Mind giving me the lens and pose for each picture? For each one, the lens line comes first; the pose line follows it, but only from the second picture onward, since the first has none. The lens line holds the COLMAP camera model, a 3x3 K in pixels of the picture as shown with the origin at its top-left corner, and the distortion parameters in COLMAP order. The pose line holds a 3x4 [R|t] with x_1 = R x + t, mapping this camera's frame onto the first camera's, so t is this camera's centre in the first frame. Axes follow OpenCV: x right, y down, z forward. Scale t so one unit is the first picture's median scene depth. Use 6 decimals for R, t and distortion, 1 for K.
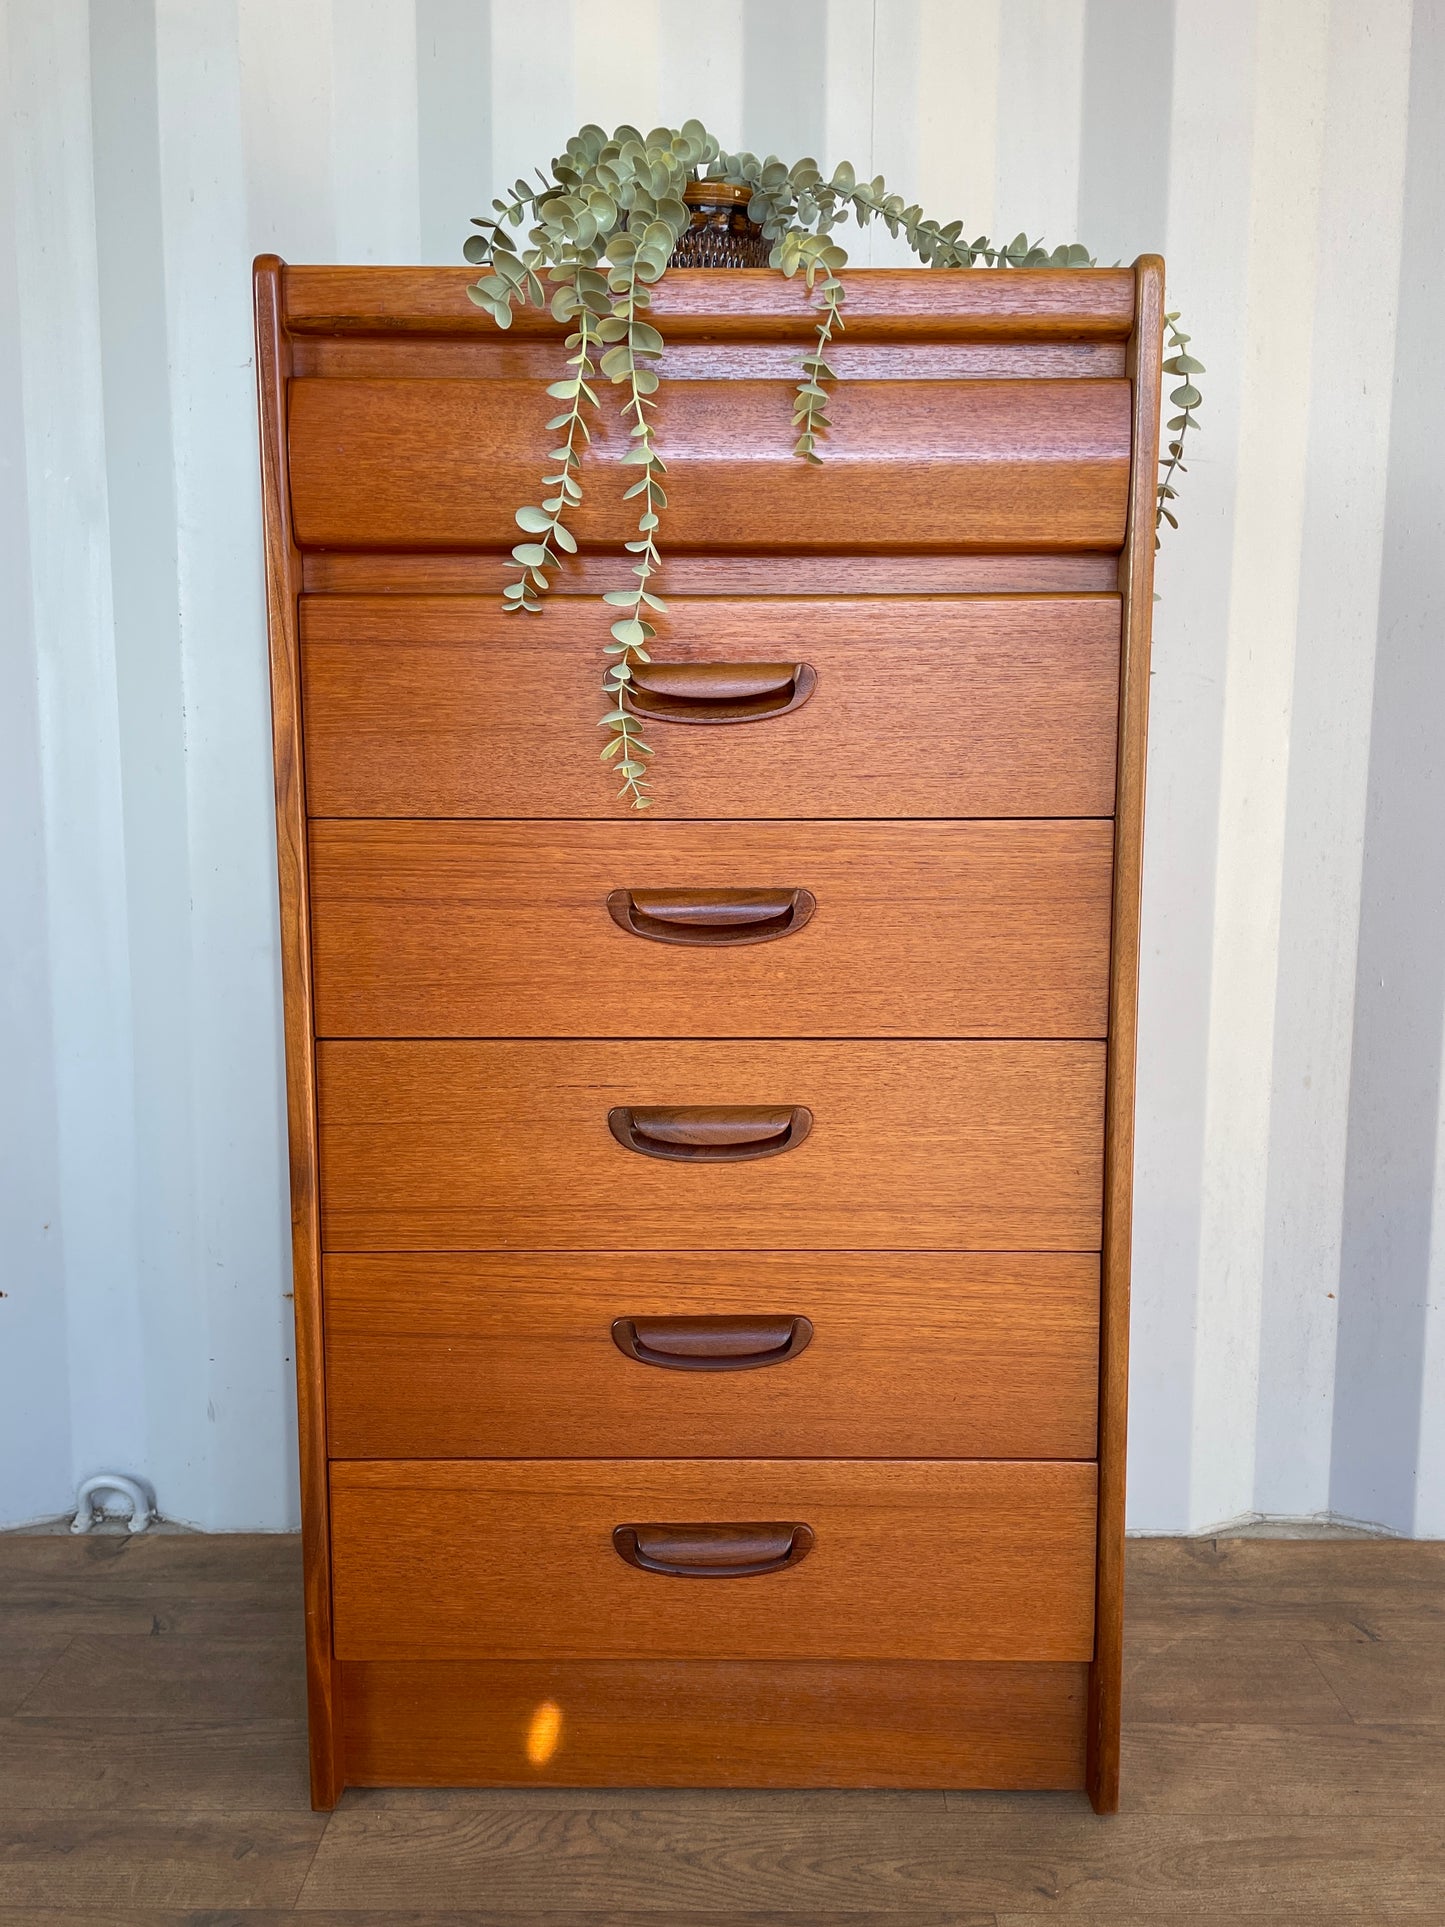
lens RADIAL K [[1529.5, 0, 739.7], [0, 1529.5, 999.8], [0, 0, 1]] dist [0.083798, -0.109842]
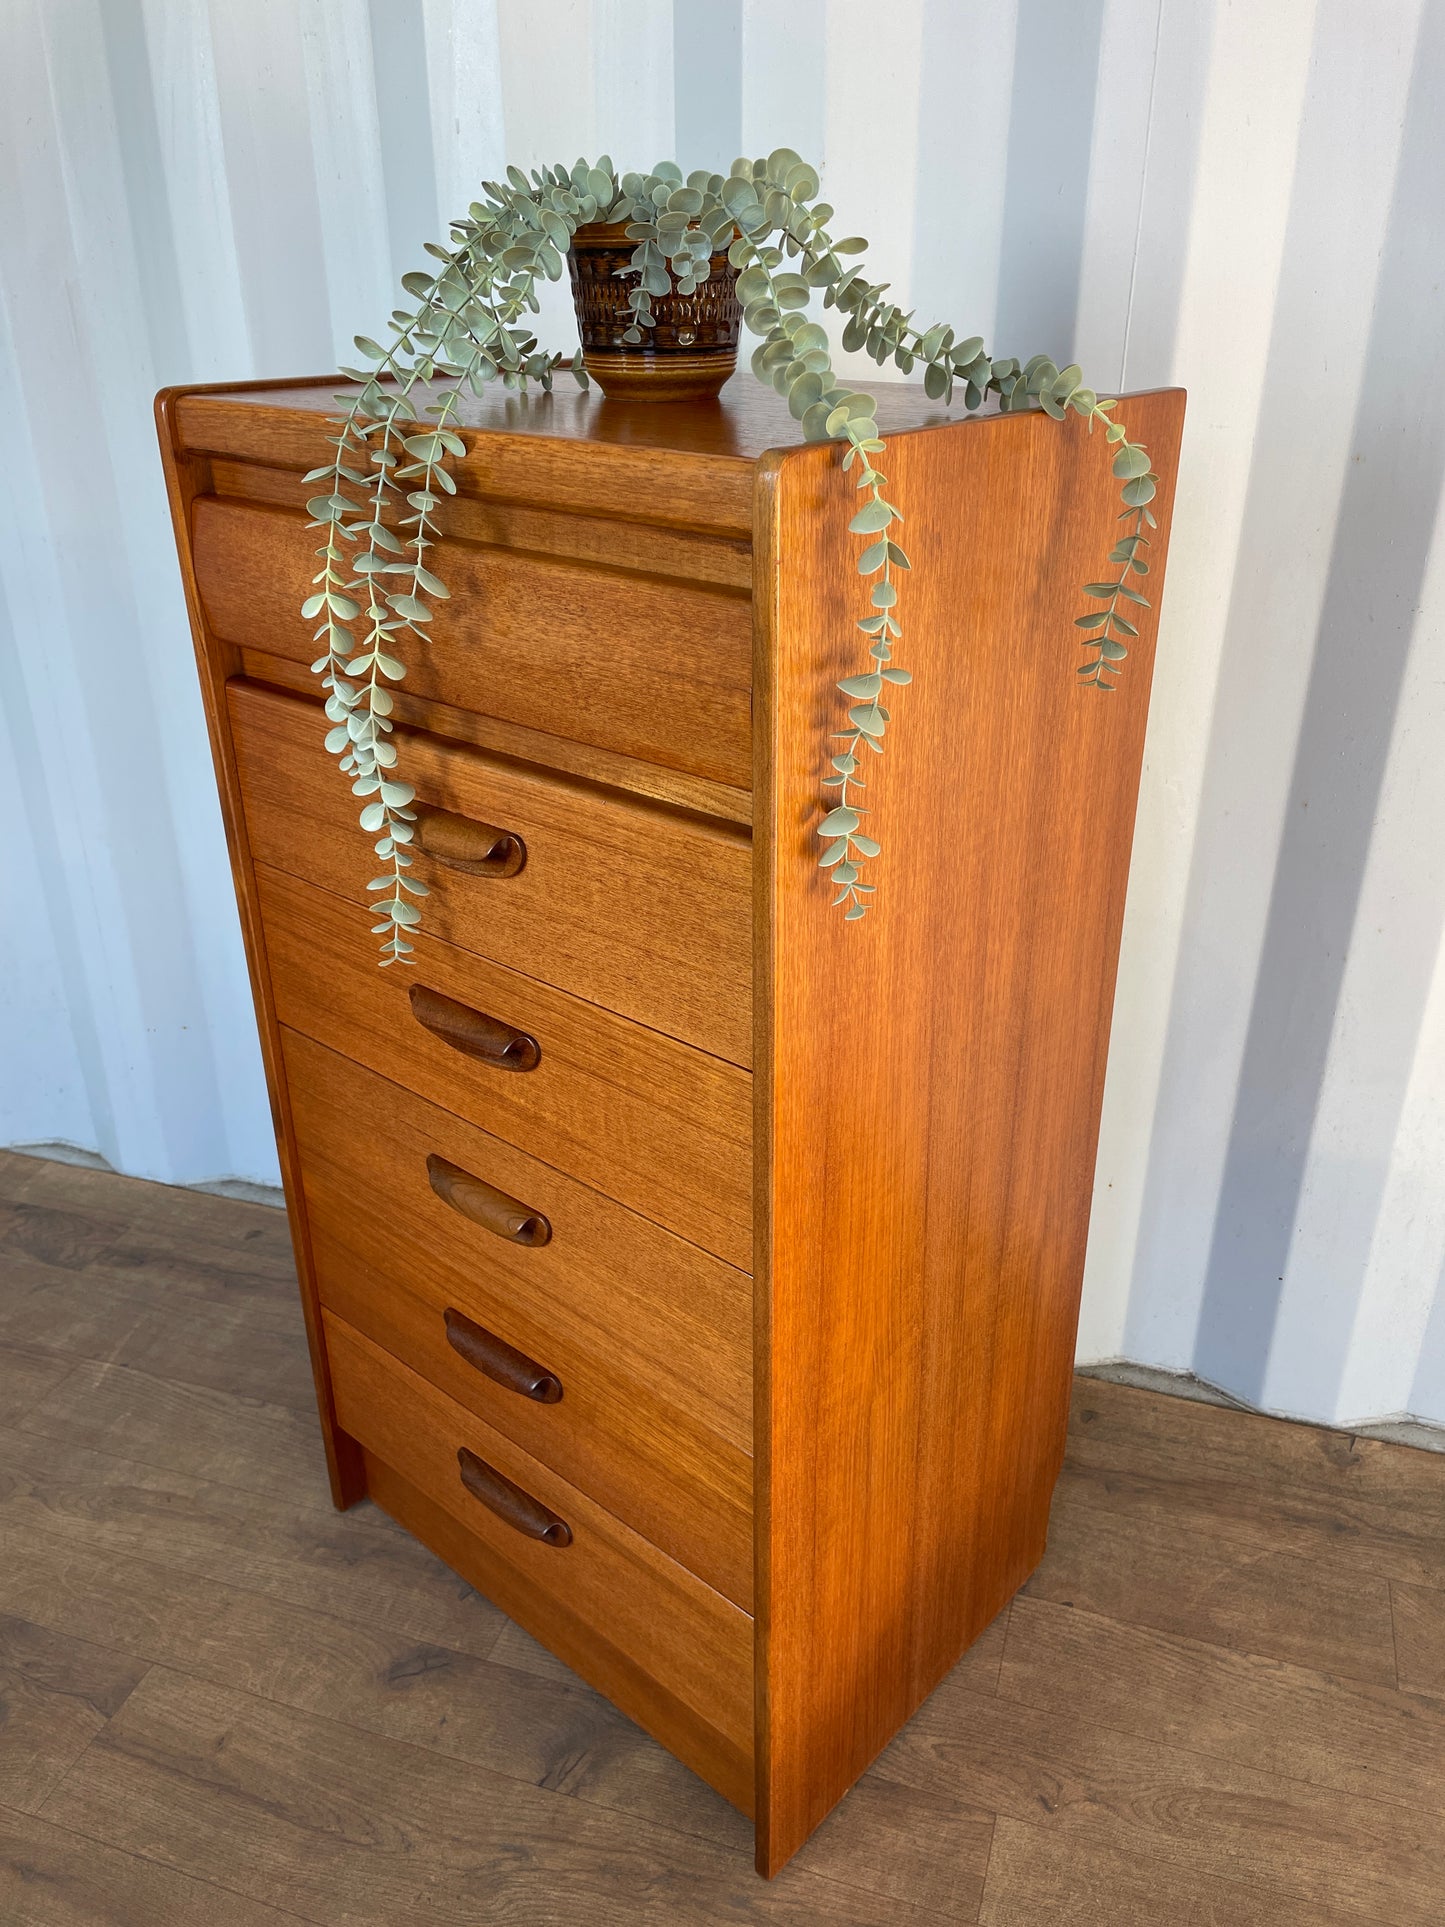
lens RADIAL K [[1454.1, 0, 723.7], [0, 1454.1, 948.9], [0, 0, 1]] dist [0.093349, -0.129181]
pose [[0.751680, 0.276316, -0.598854, 0.688242], [-0.075740, 0.938163, 0.337807, -0.455056], [0.655164, -0.208565, 0.726127, 0.379384]]
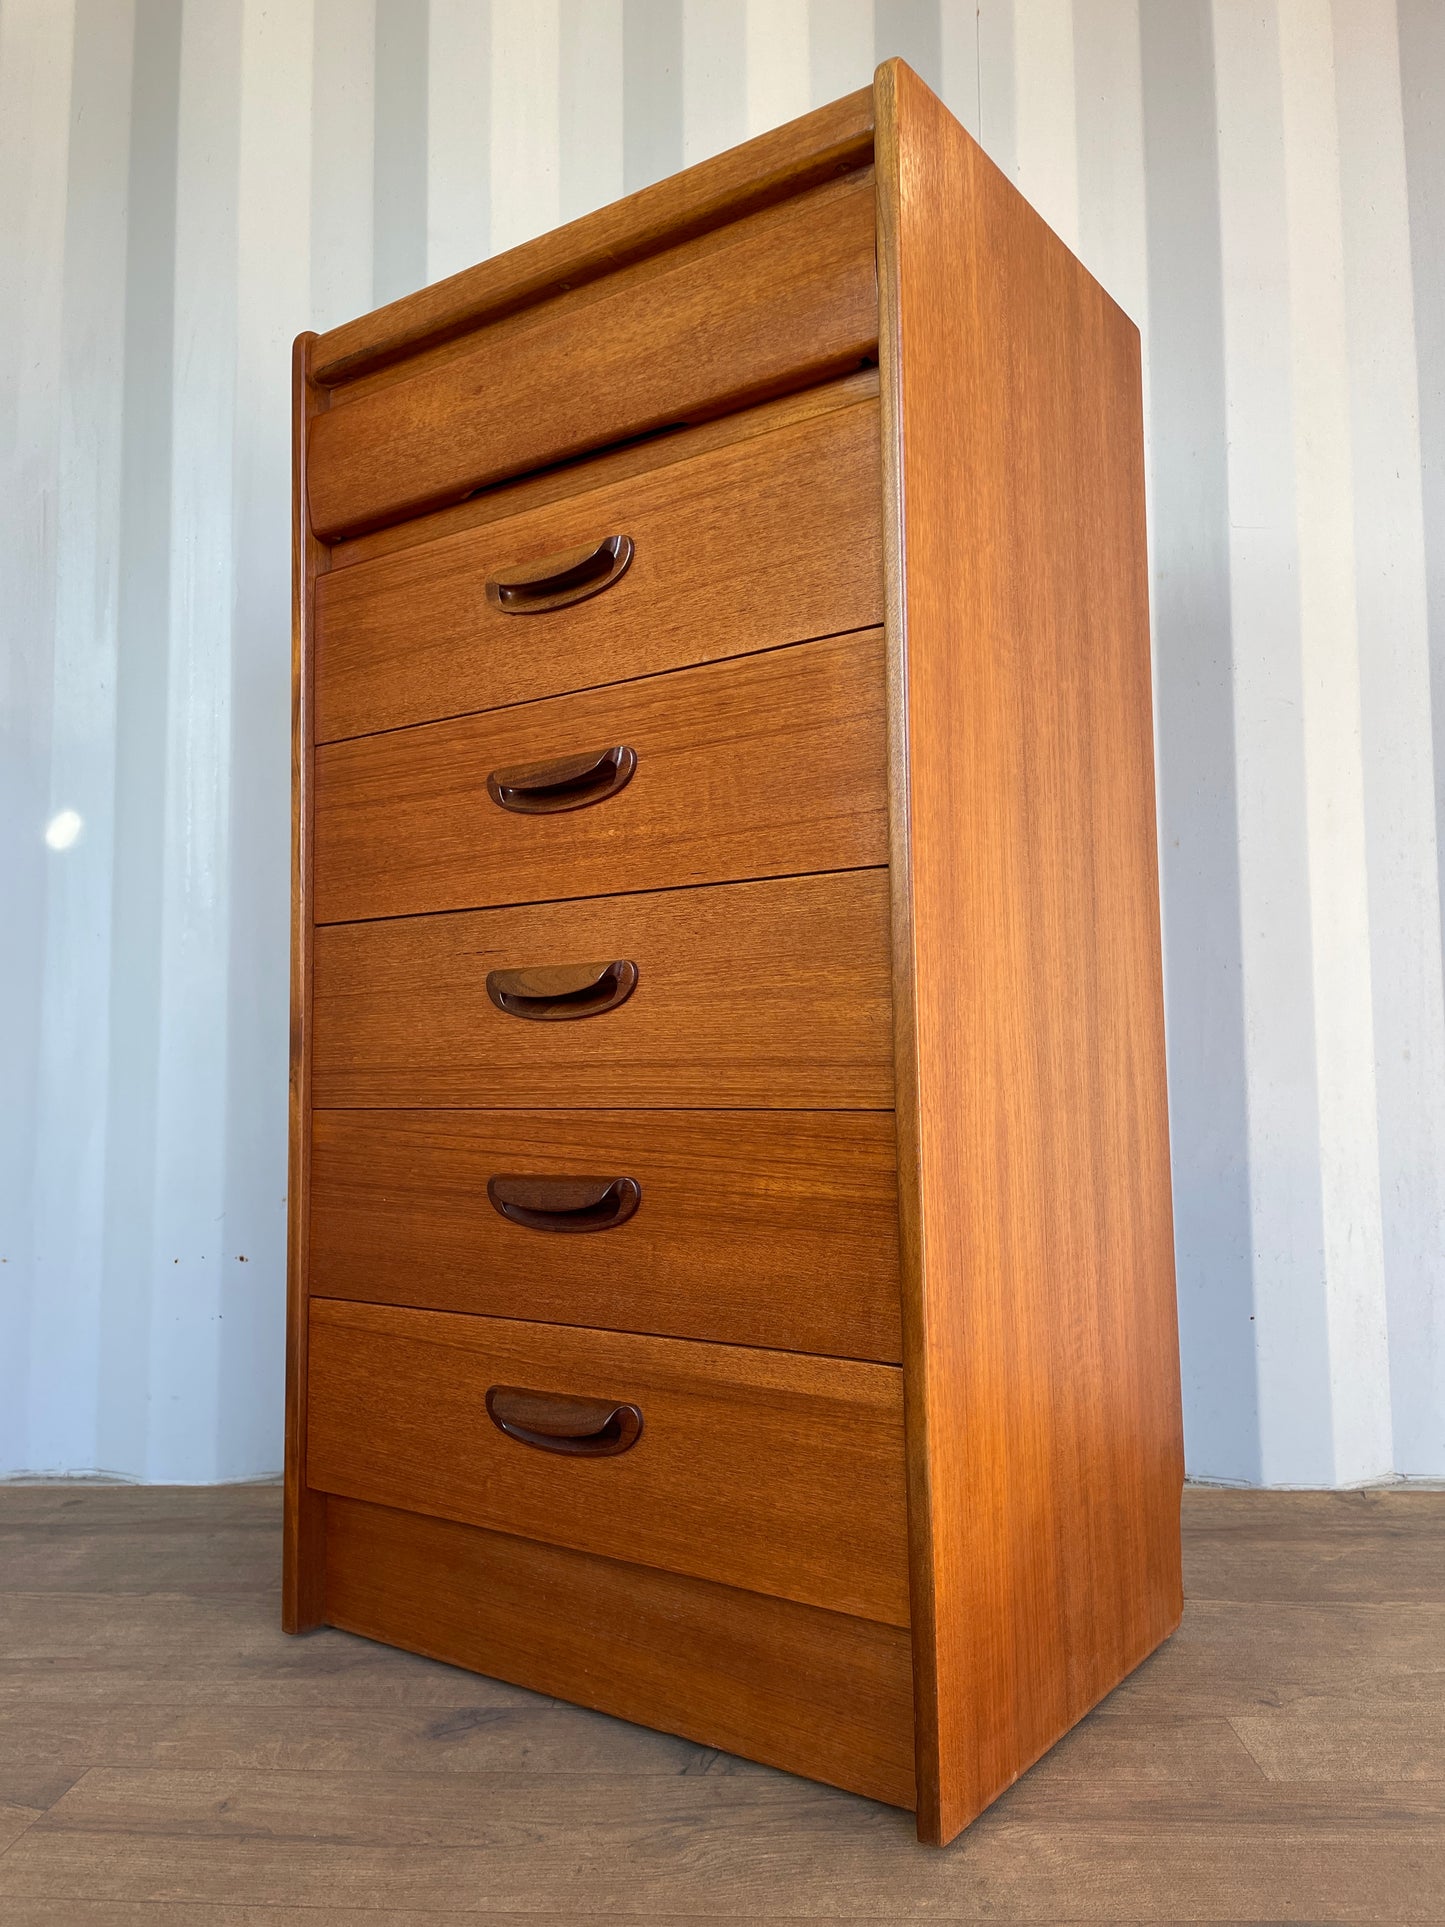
lens RADIAL K [[1463.9, 0, 708.8], [0, 1463.9, 958.0], [0, 0, 1]] dist [0.084951, -0.110400]
pose [[0.812025, -0.055089, -0.581017, 0.636722], [-0.060513, 0.982222, -0.177701, 0.233765], [0.580477, 0.179457, 0.794256, 0.265406]]
